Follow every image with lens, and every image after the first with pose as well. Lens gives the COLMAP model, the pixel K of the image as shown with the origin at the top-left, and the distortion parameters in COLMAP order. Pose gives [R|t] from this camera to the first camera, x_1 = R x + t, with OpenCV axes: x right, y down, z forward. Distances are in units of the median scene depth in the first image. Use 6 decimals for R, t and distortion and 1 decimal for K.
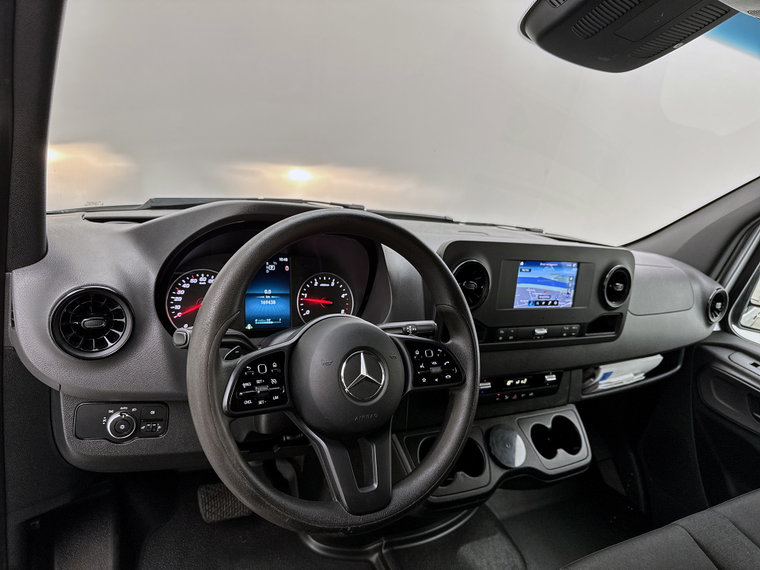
lens RADIAL K [[541.9, 0, 381.9], [0, 541.9, 302.3], [0, 0, 1]] dist [0.045367, -0.009810]
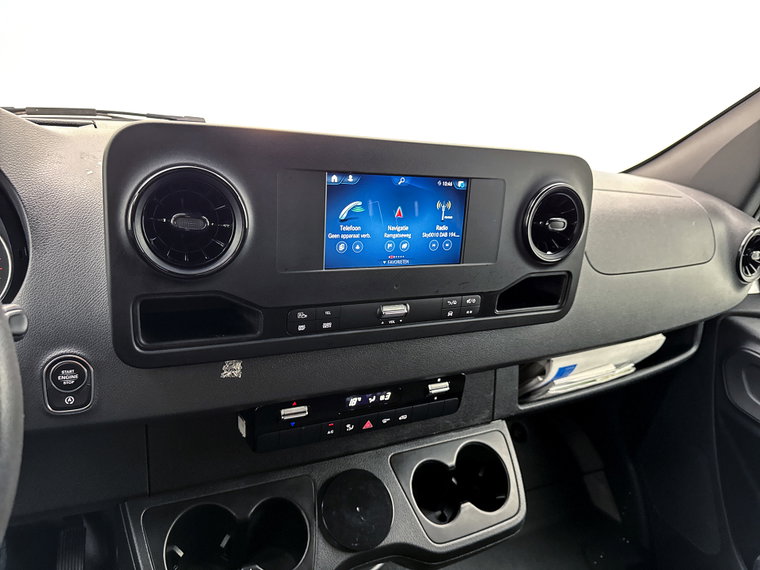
lens RADIAL K [[541.9, 0, 366.6], [0, 541.9, 303.2], [0, 0, 1]] dist [0.045367, -0.009810]
pose [[0.996307, -0.024404, -0.082318, 0.262747], [0.029480, 0.997701, 0.061023, 0.011018], [0.080640, -0.063224, 0.994736, 0.397947]]
